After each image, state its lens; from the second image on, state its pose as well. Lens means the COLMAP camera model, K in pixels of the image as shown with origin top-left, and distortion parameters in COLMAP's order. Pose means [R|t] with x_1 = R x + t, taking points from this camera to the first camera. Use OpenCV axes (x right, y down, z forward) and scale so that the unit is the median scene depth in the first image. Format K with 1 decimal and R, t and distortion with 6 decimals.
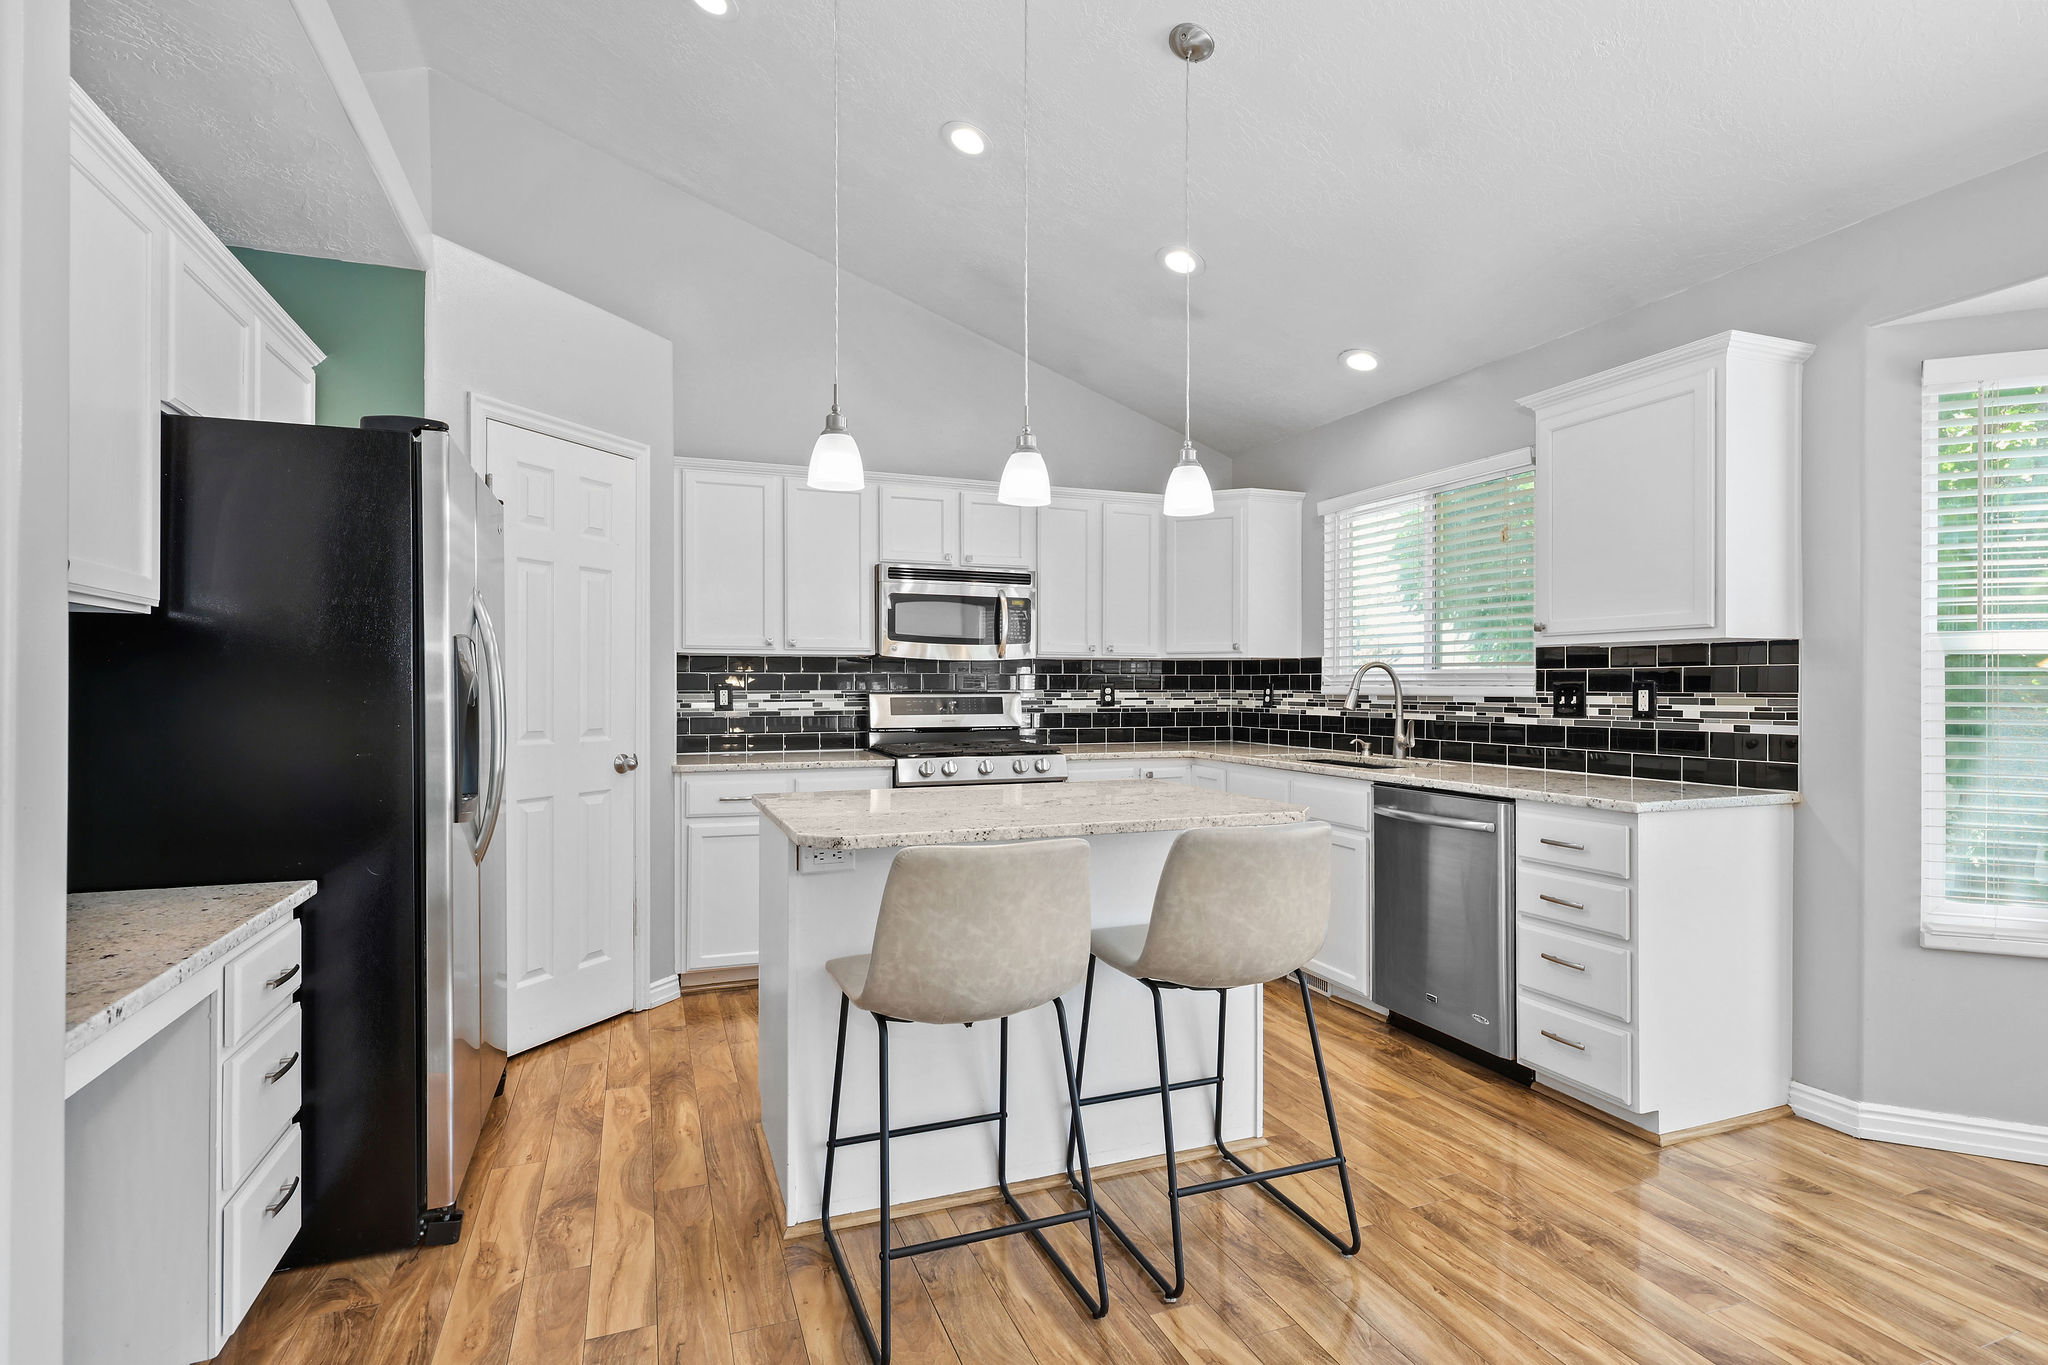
lens RADIAL K [[981.1, 0, 1018.1], [0, 981.1, 688.3], [0, 0, 1]] dist [-0.000025, 0.001212]
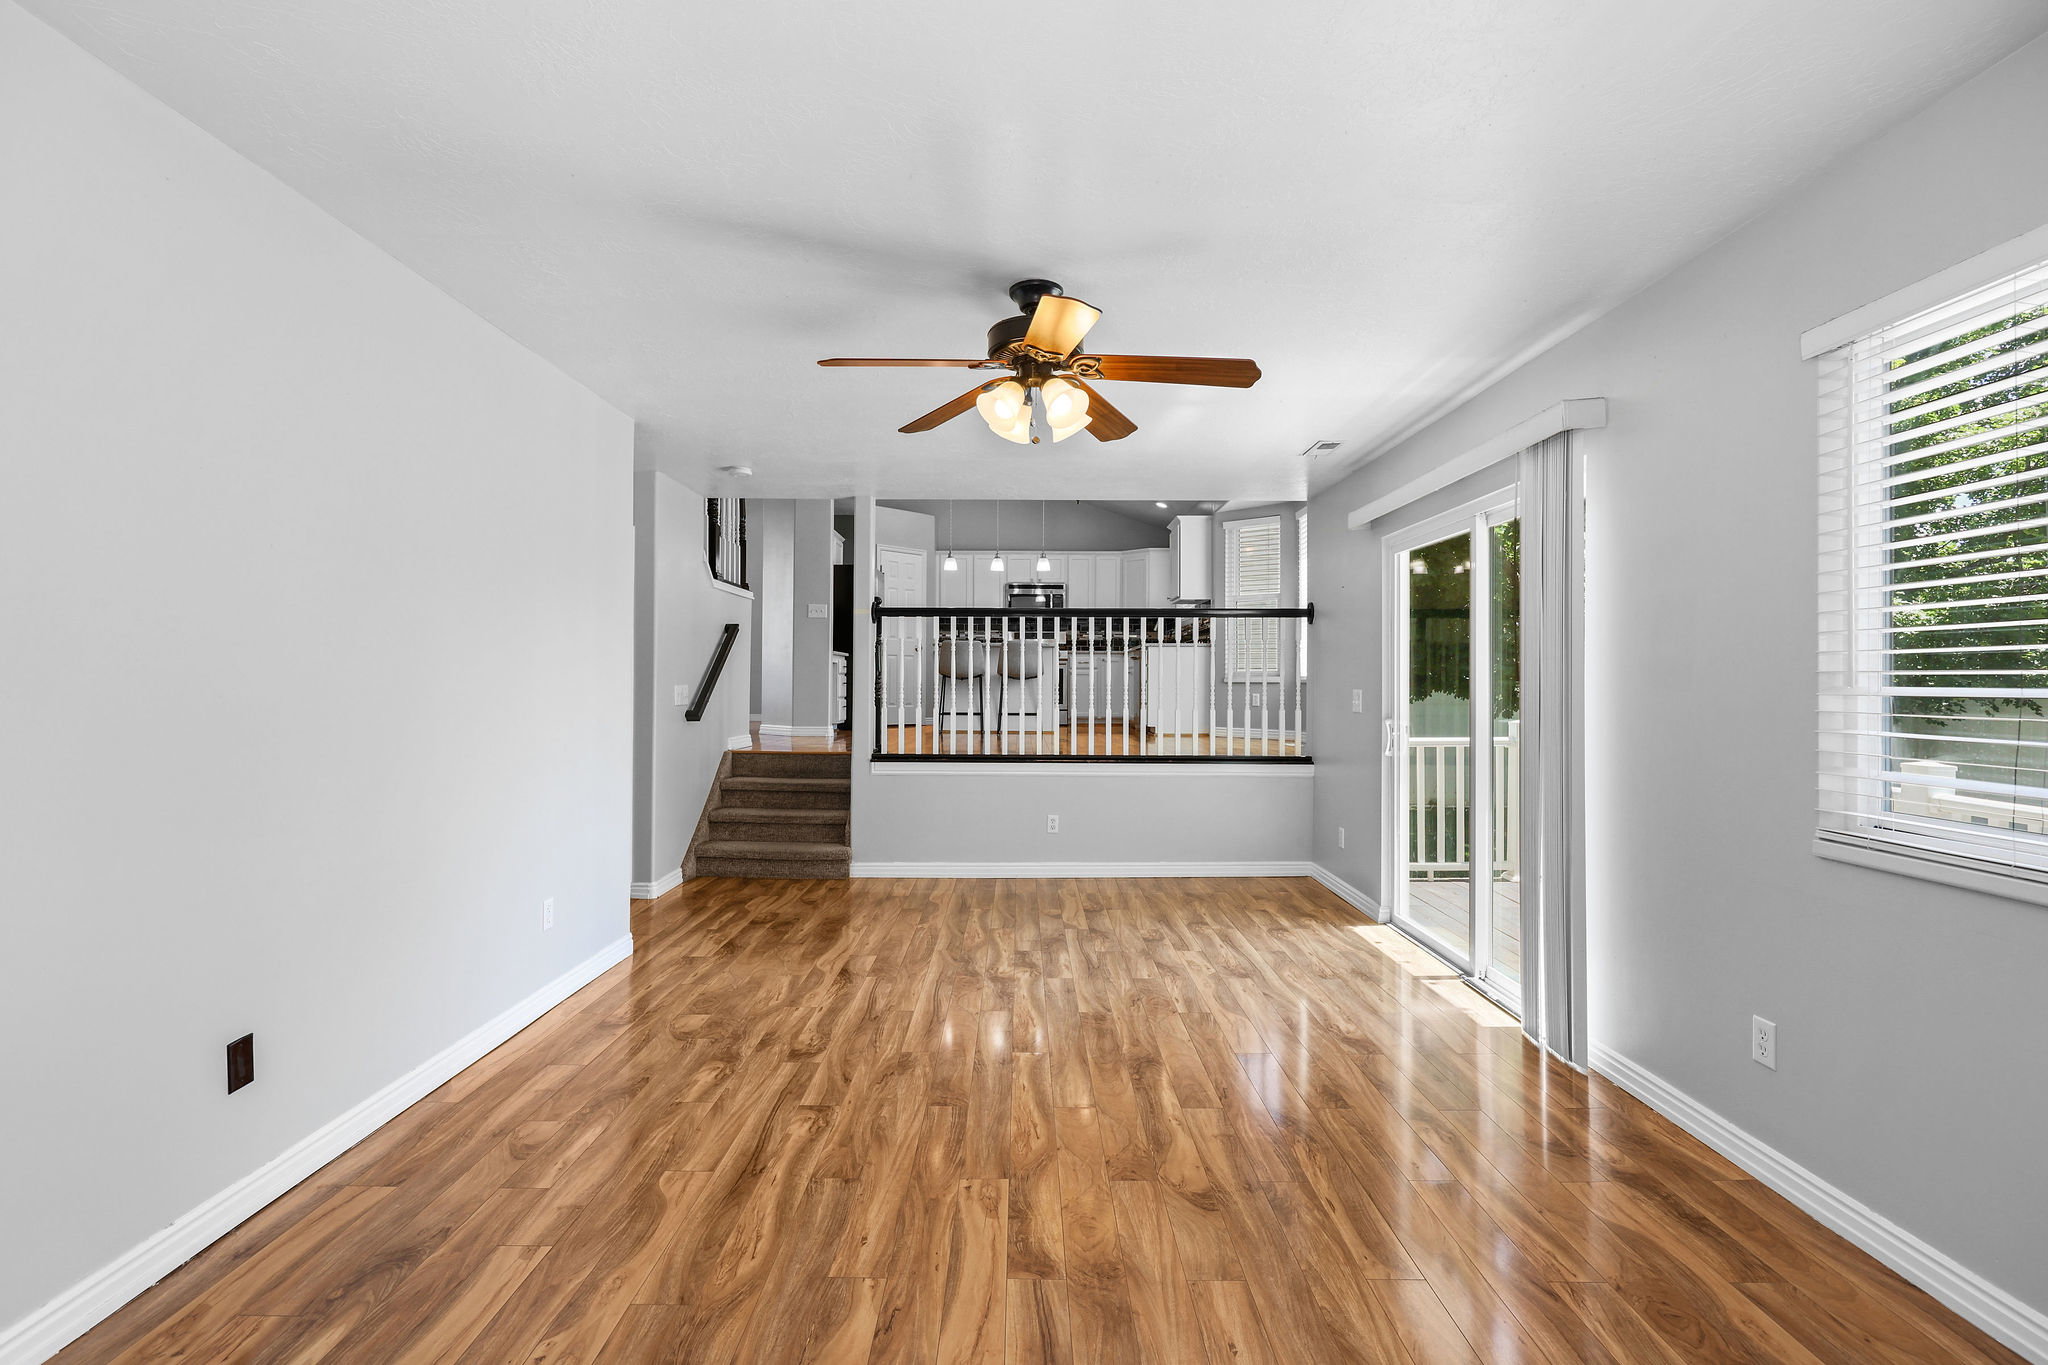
lens RADIAL K [[940.8, 0, 1016.5], [0, 940.8, 681.6], [0, 0, 1]] dist [0.001151, -0.000388]
pose [[0.927138, 0.014232, -0.374449, 1.366070], [-0.015979, 0.999871, -0.001561, 0.243568], [0.374379, 0.007430, 0.927246, -2.277332]]
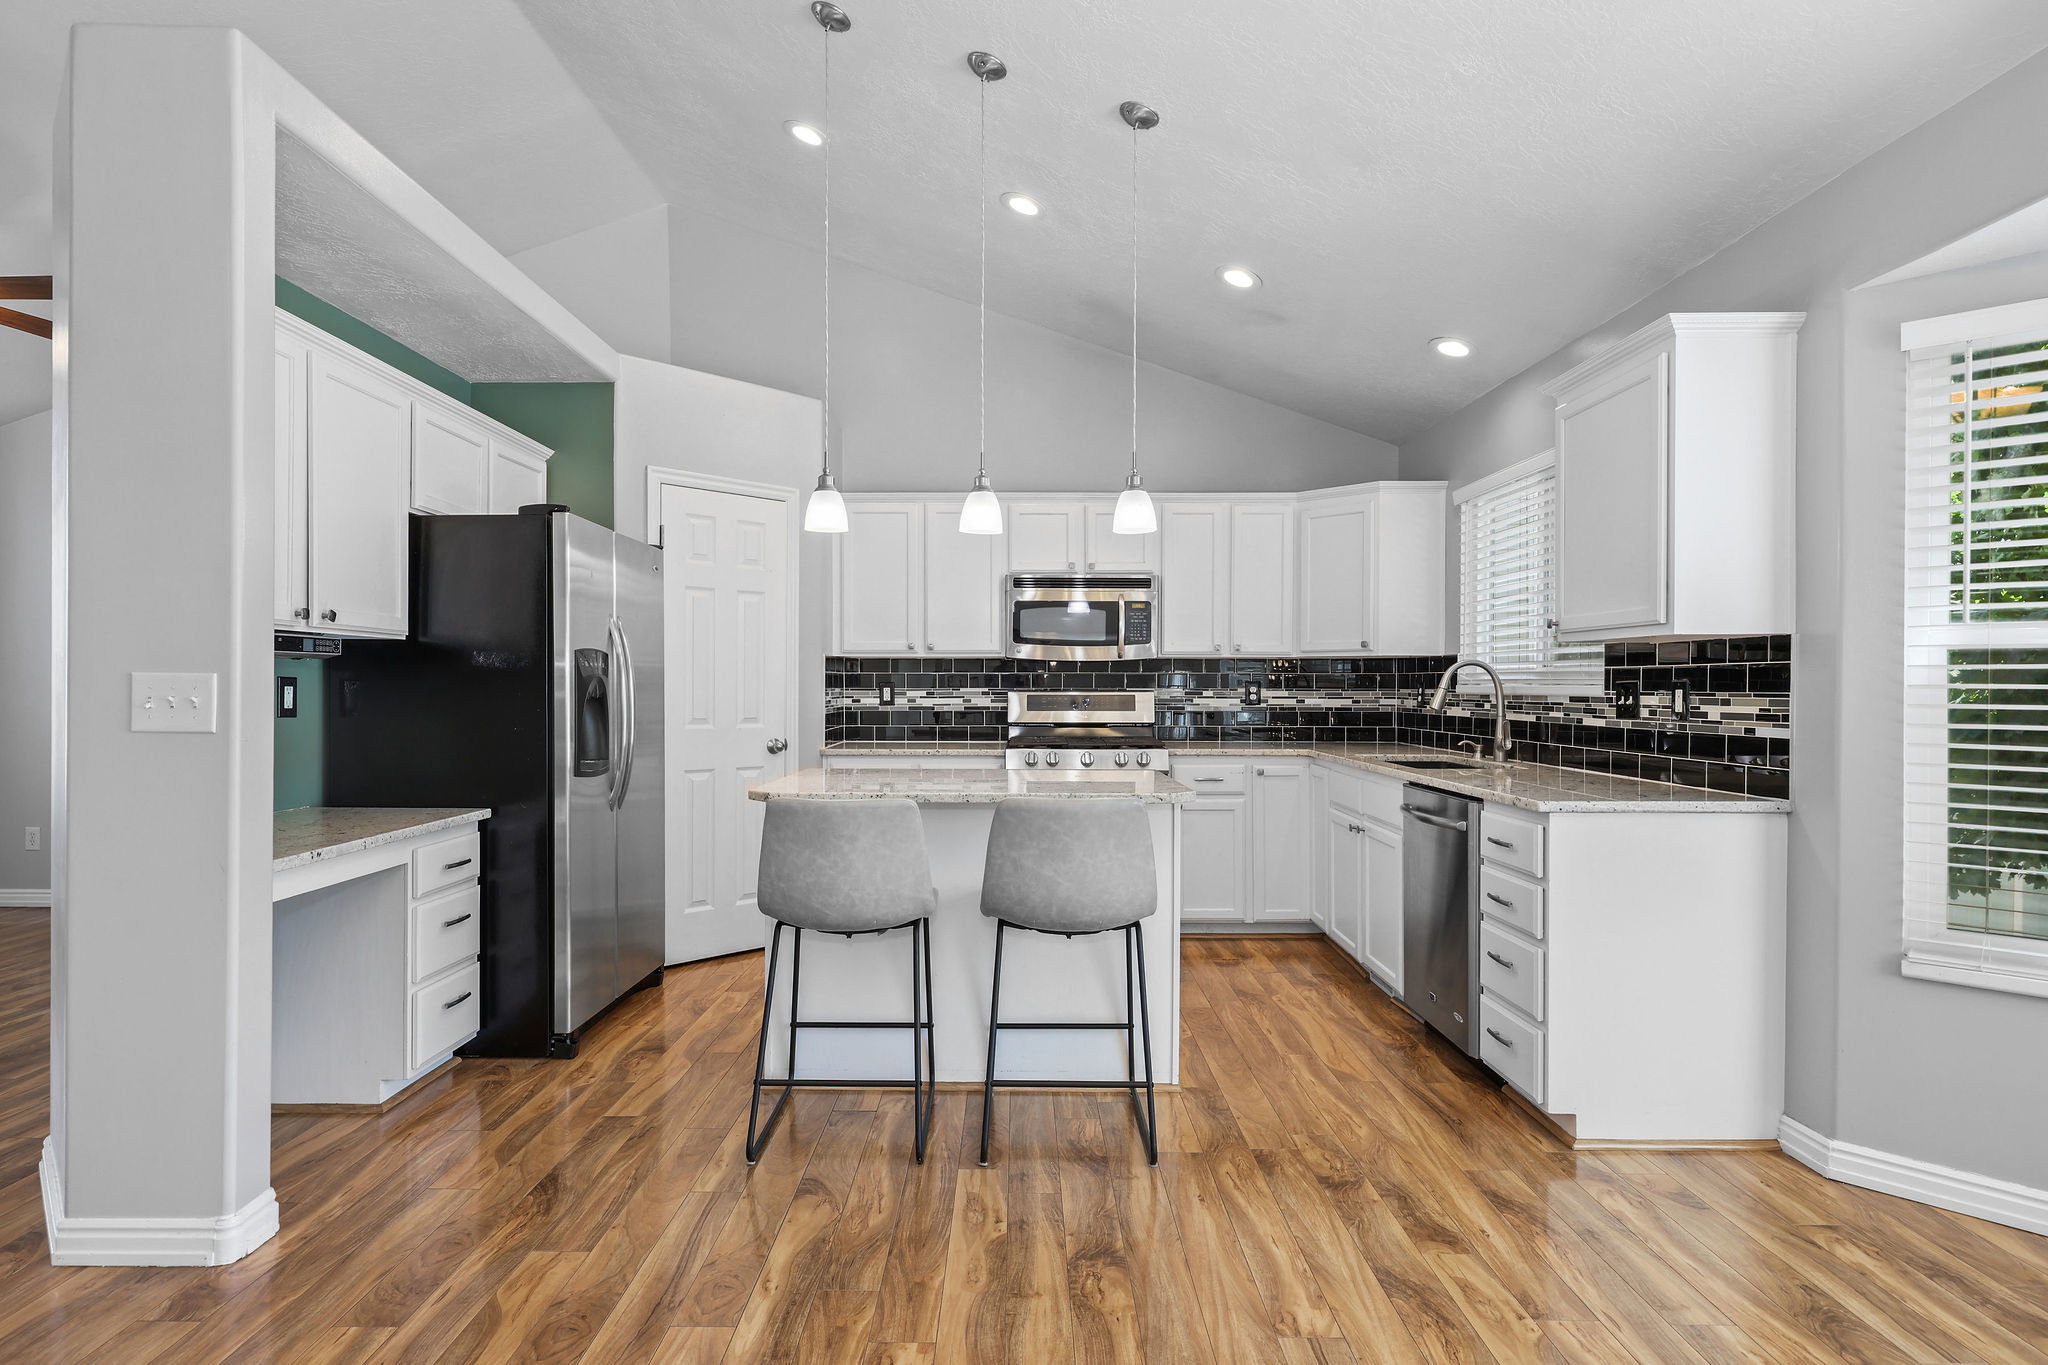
lens RADIAL K [[1060.8, 0, 1014.8], [0, 1060.8, 690.5], [0, 0, 1]] dist [-0.001199, 0.001523]
pose [[0.930967, 0.003310, -0.365087, 0.462781], [-0.002193, 0.999992, 0.003473, 0.000606], [0.365096, -0.002433, 0.930967, -0.179651]]
